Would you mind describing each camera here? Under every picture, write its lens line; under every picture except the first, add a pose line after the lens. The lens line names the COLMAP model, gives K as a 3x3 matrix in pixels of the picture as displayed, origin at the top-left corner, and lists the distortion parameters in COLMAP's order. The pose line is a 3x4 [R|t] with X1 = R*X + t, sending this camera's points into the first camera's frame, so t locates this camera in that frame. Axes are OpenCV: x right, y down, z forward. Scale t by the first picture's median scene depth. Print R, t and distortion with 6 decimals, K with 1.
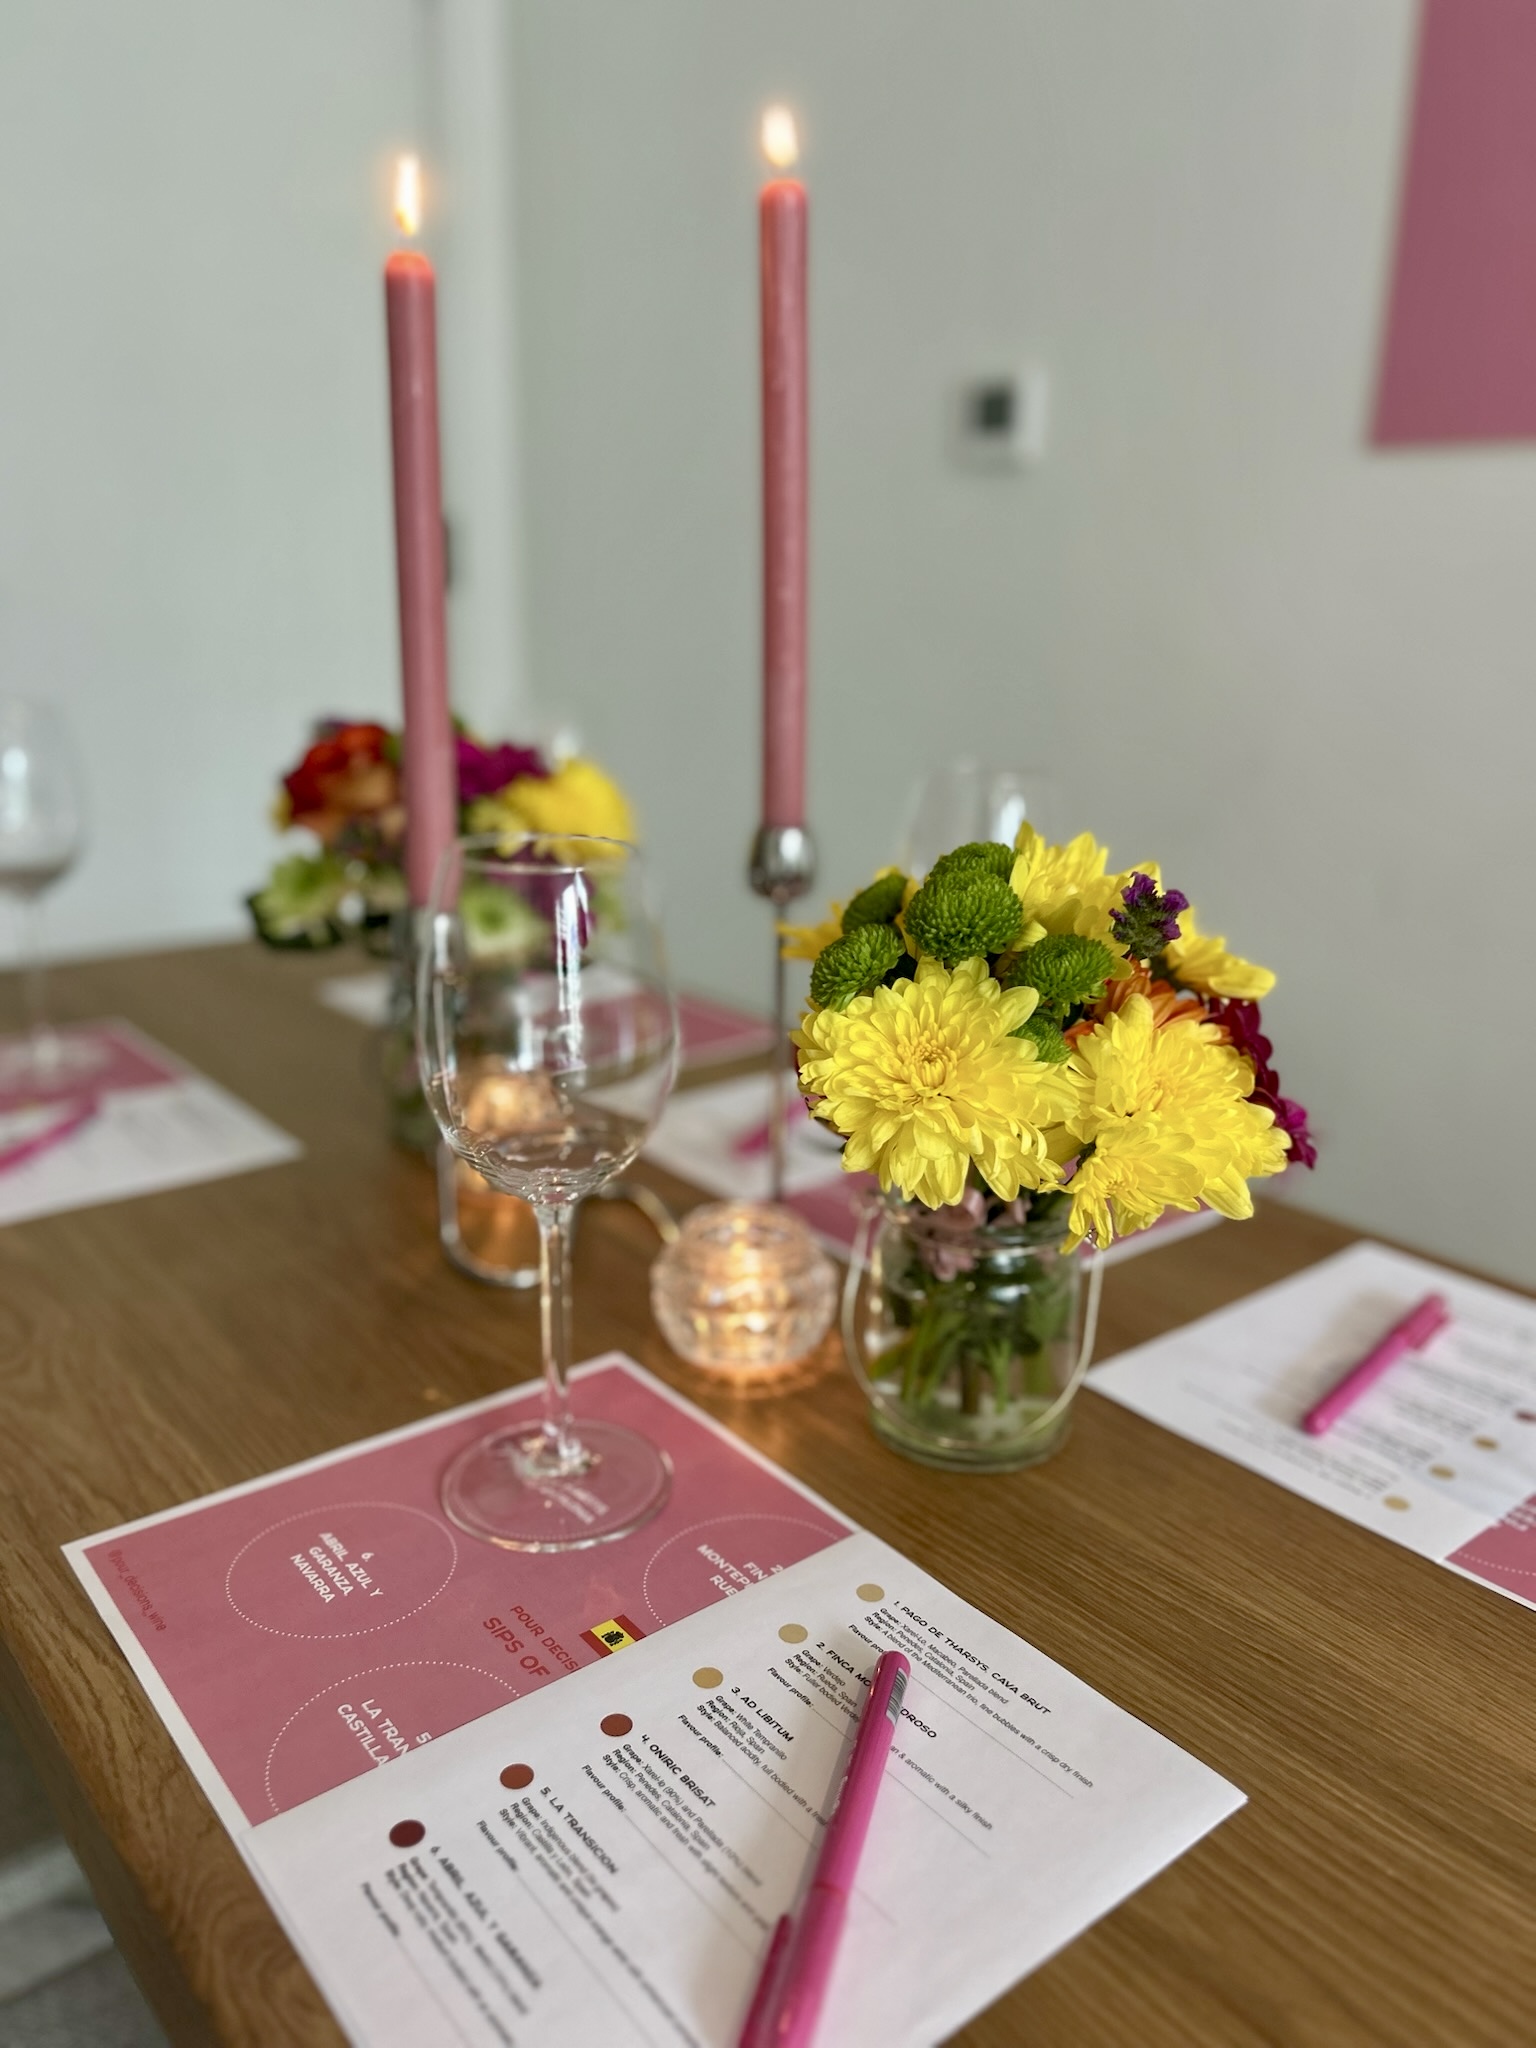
lens RADIAL K [[1556.1, 0, 752.0], [0, 1556.1, 1038.5], [0, 0, 1]] dist [-0.001245, -0.029039]
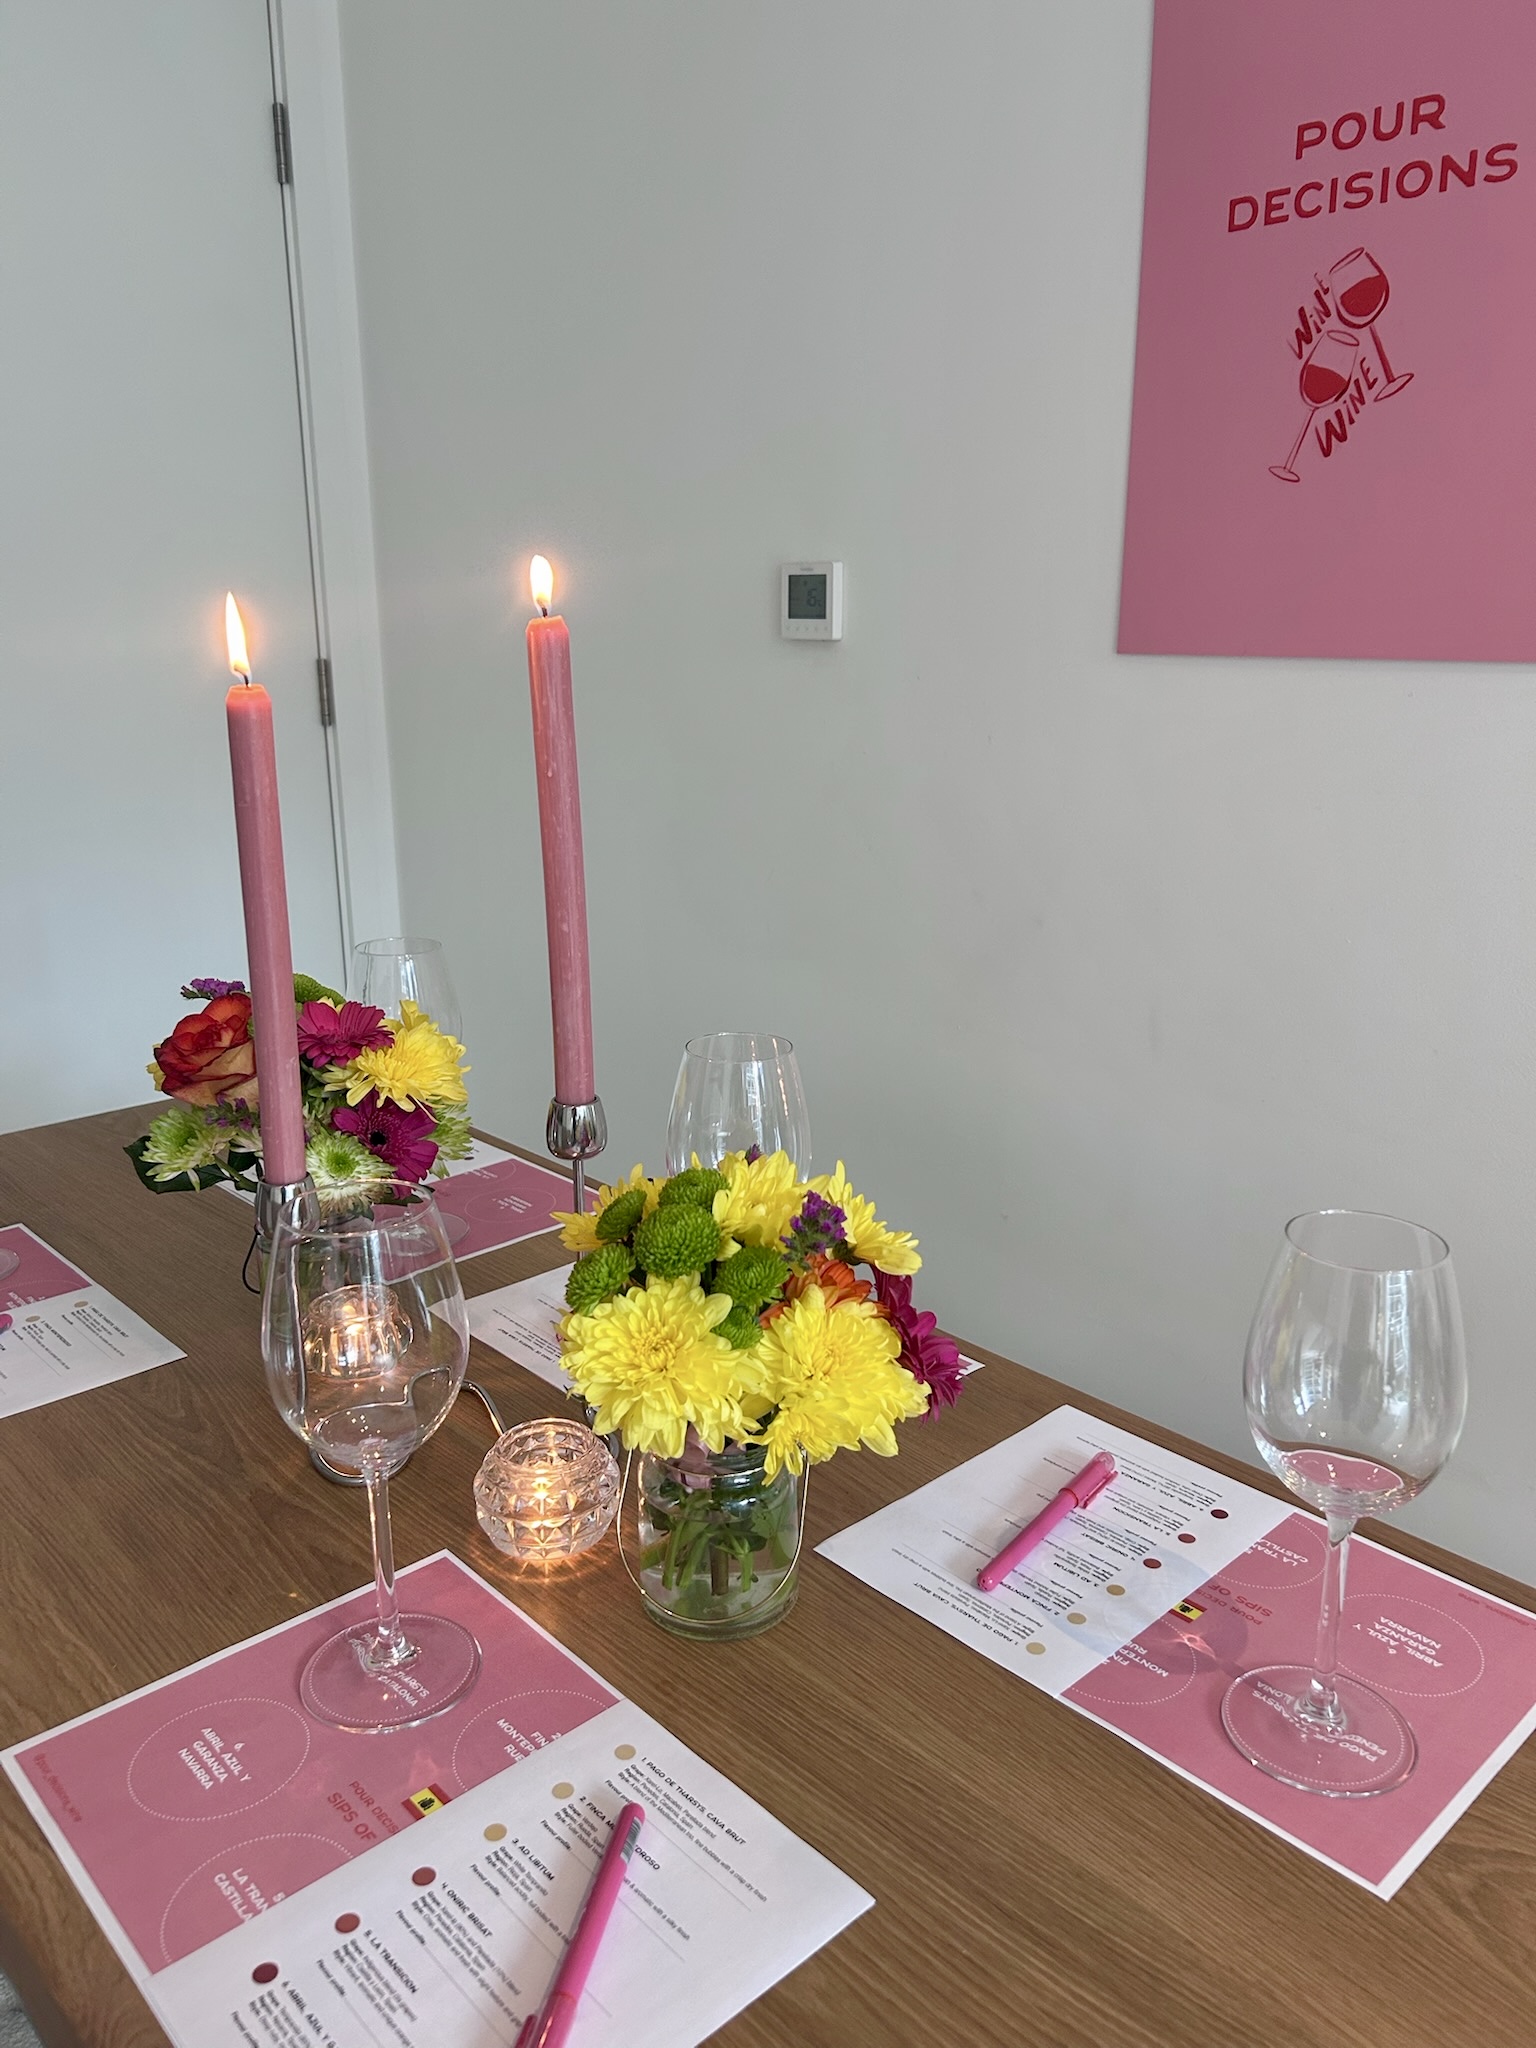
lens RADIAL K [[1556.1, 0, 775.8], [0, 1556.1, 1009.3], [0, 0, 1]] dist [-0.001245, -0.029039]
pose [[0.996760, -0.033780, 0.072997, 0.128419], [0.036053, 0.998898, -0.030057, -0.231956], [-0.071902, 0.032592, 0.996879, -0.349780]]
